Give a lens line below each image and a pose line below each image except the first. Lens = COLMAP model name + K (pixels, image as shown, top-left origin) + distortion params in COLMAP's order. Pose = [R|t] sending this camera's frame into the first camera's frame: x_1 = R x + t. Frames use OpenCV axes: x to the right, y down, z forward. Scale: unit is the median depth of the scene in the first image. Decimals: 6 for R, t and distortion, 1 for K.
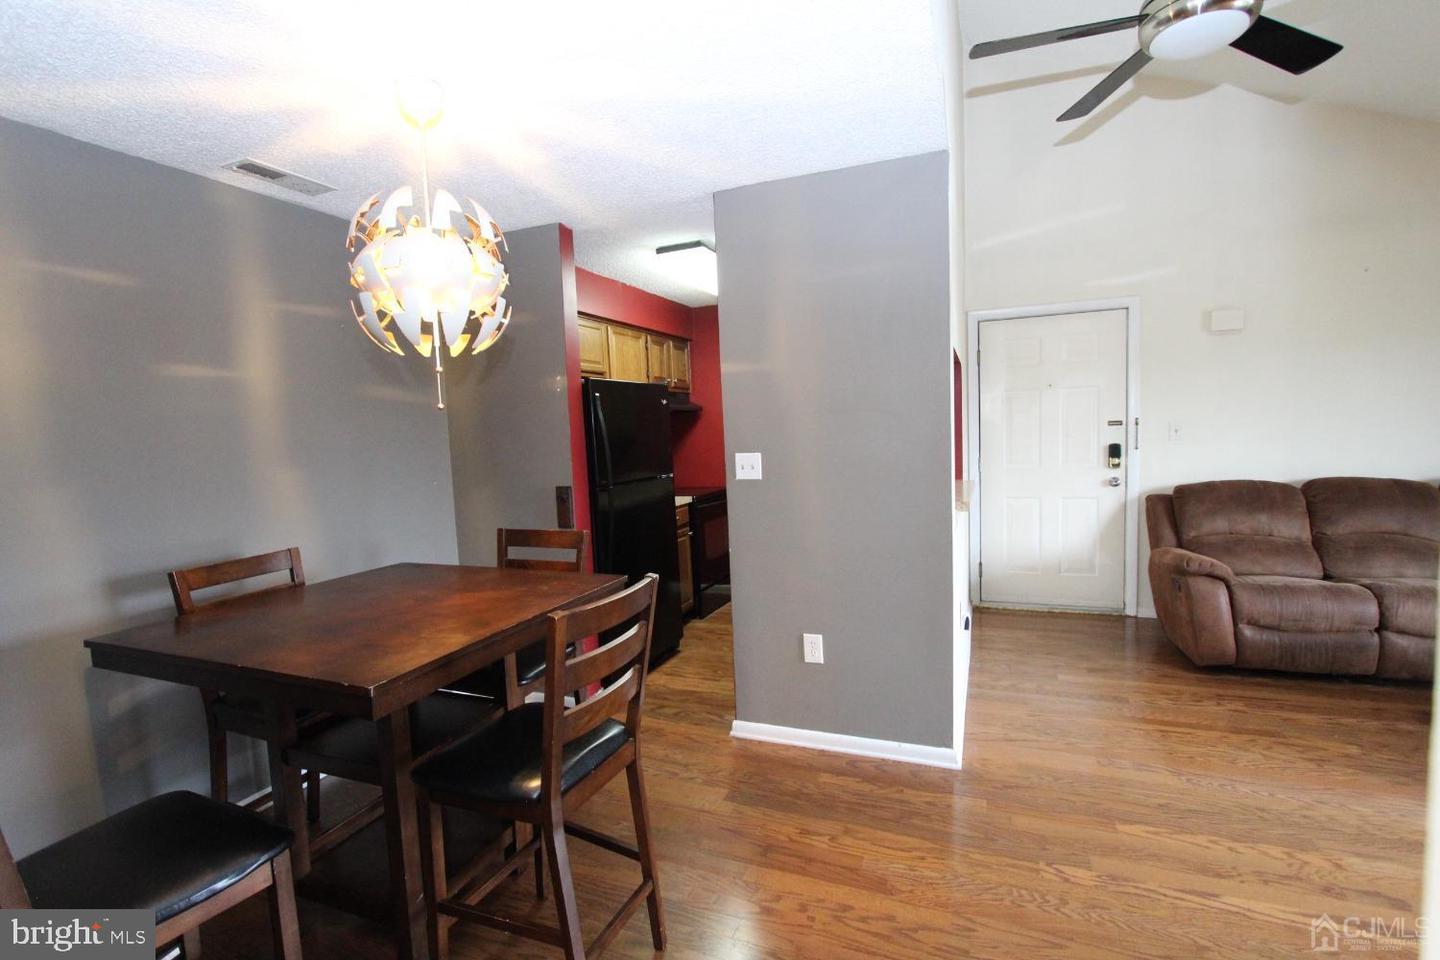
lens RADIAL K [[662.8, 0, 717.0], [0, 662.8, 484.6], [0, 0, 1]] dist [-0.022980, 0.003453]
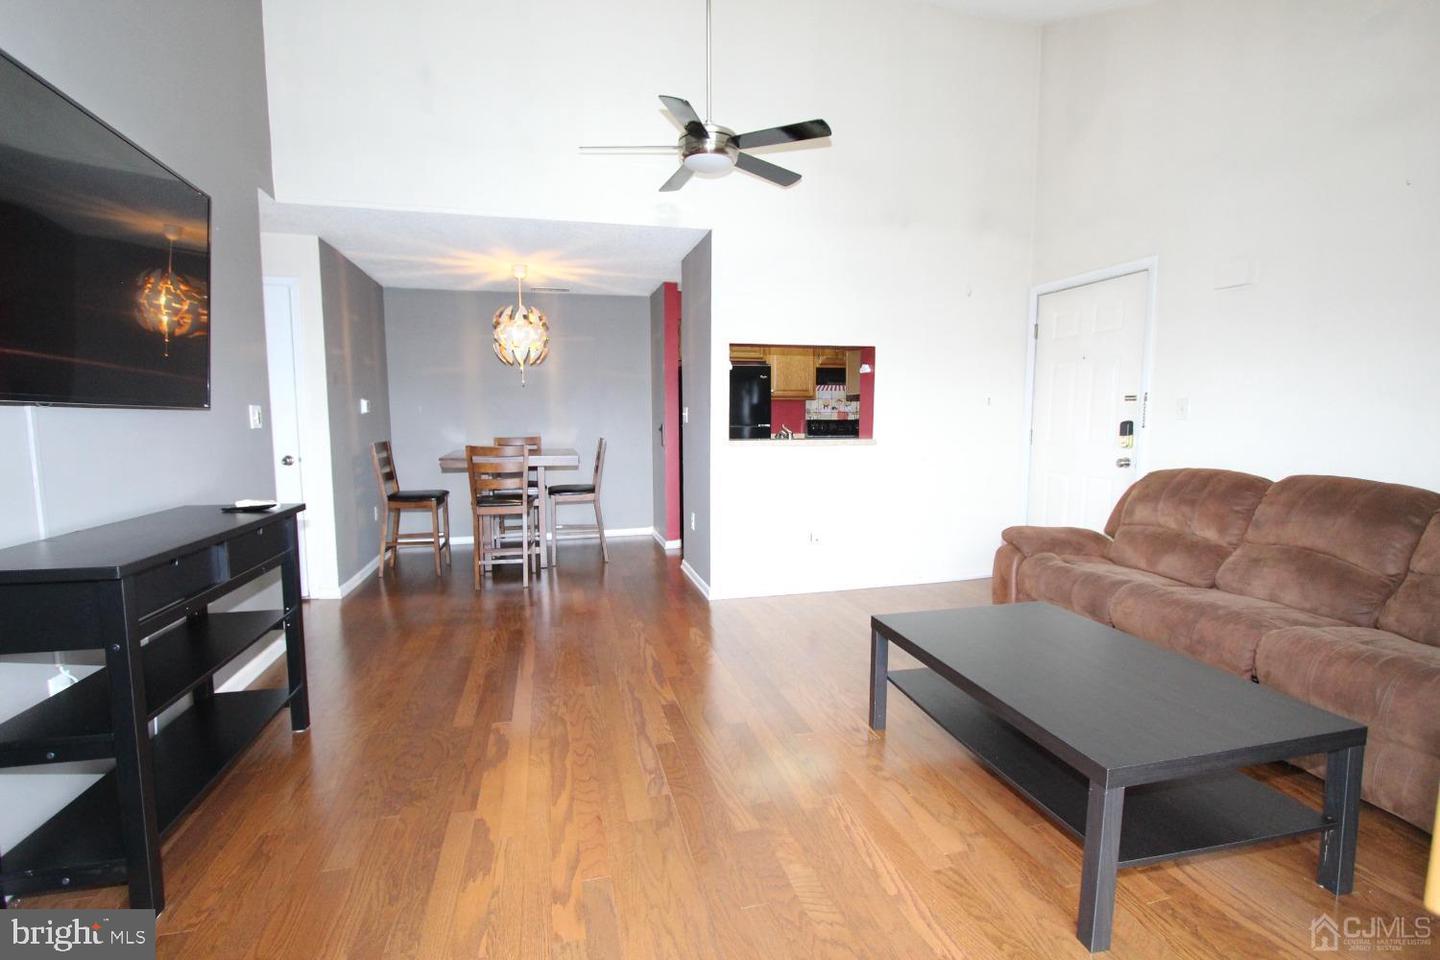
lens RADIAL K [[662.8, 0, 717.0], [0, 662.8, 484.6], [0, 0, 1]] dist [-0.022980, 0.003453]
pose [[0.597095, 0.123534, -0.792601, 1.527239], [-0.087270, 0.992210, 0.088901, -0.008054], [0.797409, 0.016087, 0.603225, -0.004124]]
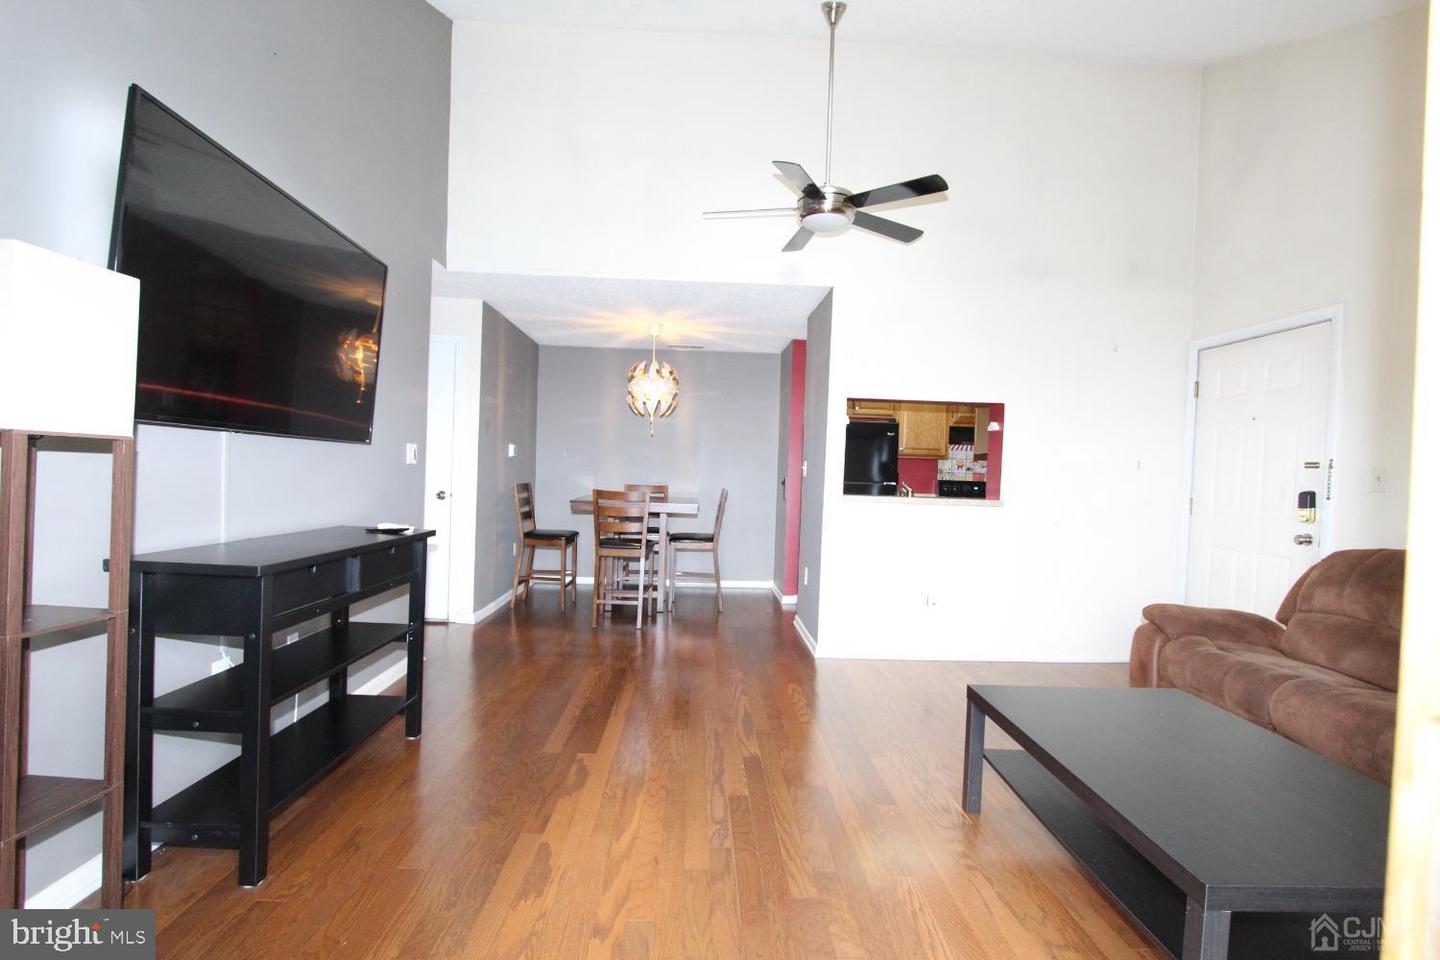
lens RADIAL K [[662.8, 0, 717.0], [0, 662.8, 484.6], [0, 0, 1]] dist [-0.022980, 0.003453]
pose [[0.408268, 0.074157, -0.909845, 1.568613], [-0.125215, 0.991823, 0.024652, -0.000452], [0.904233, 0.103862, 0.414216, 0.054242]]
